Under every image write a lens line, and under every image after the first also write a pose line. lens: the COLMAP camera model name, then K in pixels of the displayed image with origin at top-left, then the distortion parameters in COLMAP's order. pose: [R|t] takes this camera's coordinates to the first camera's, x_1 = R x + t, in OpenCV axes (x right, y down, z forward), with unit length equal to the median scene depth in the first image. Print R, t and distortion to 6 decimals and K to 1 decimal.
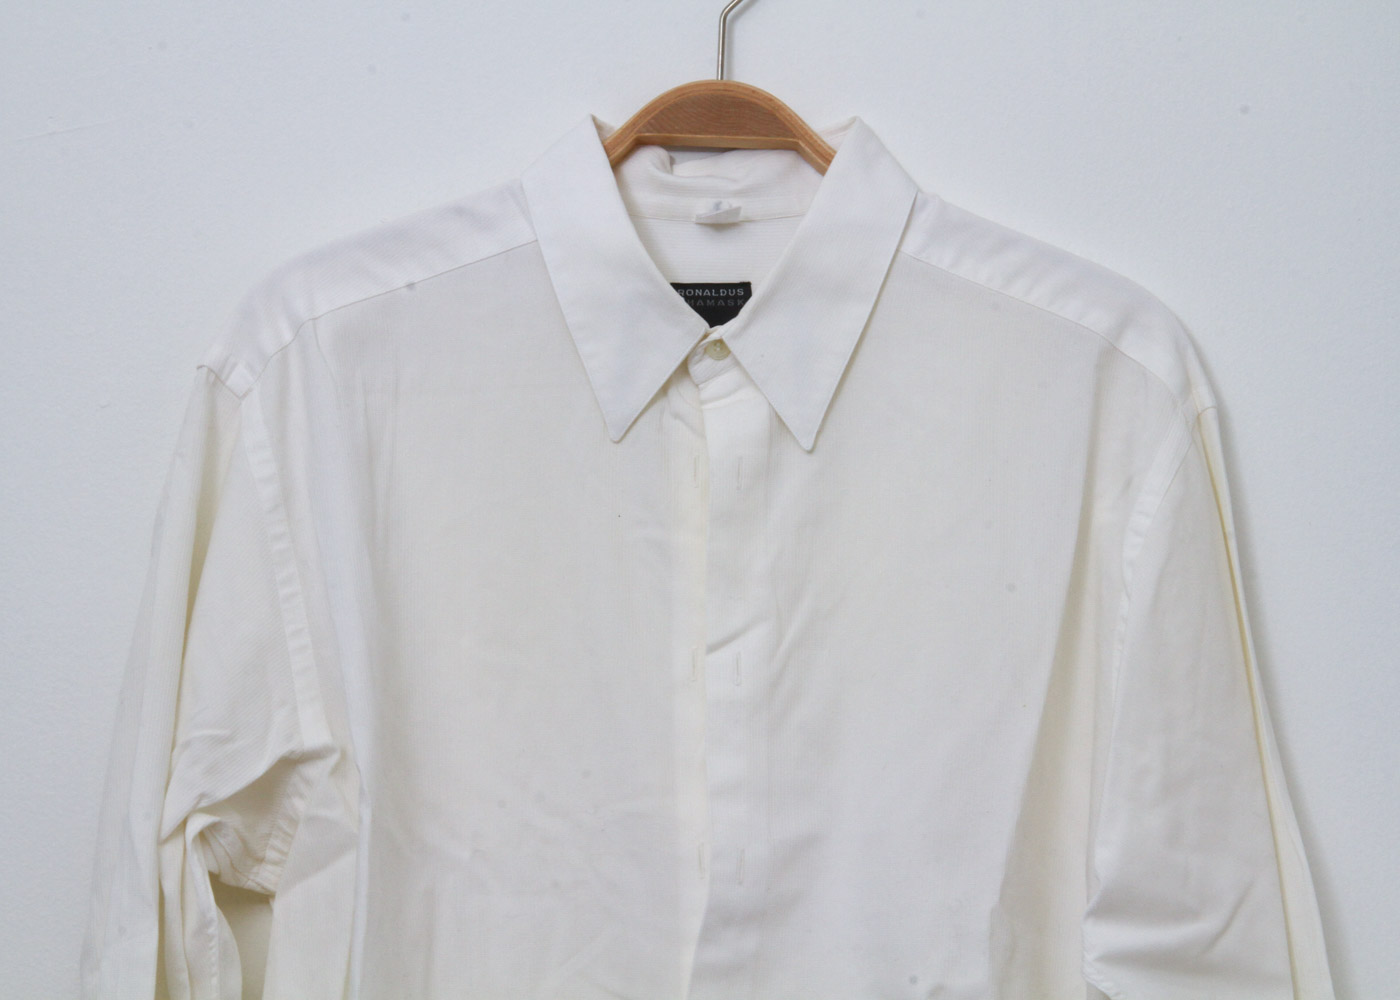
lens RADIAL K [[4470.3, 0, 699.2], [0, 4470.3, 498.4], [0, 0, 1]] dist [0.835785, 0.000000]
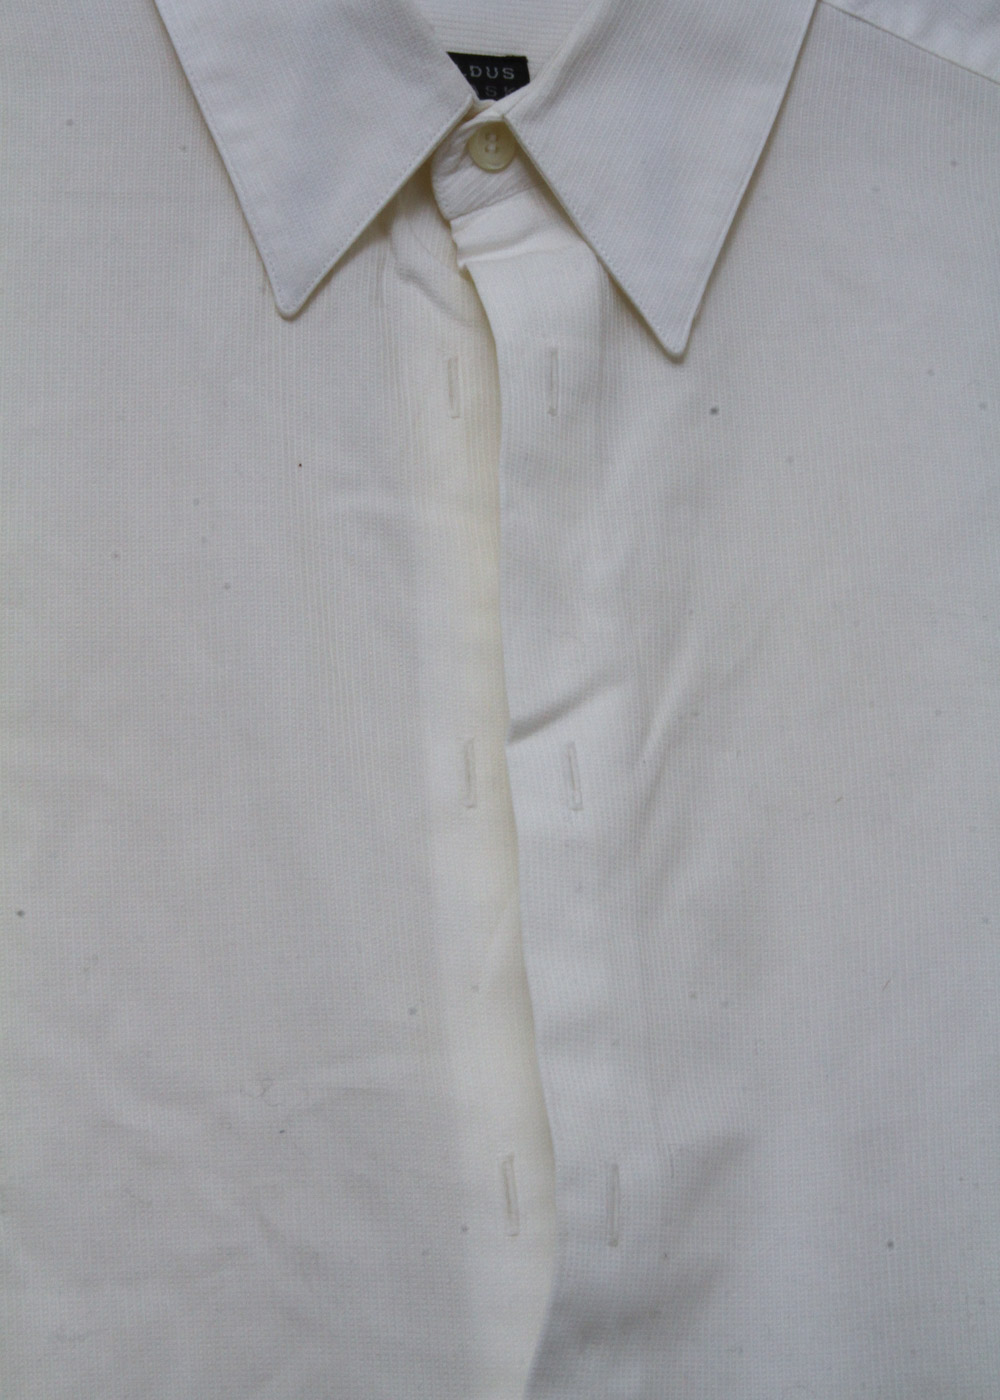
lens RADIAL K [[2728.1, 0, 504.3], [0, 2728.1, 704.3], [0, 0, 1]] dist [0.202454, 0.000000]
pose [[0.969054, 0.026122, 0.245461, -0.067092], [0.008857, 0.990065, -0.140331, 0.069582], [-0.246688, 0.138162, 0.959196, 0.721480]]
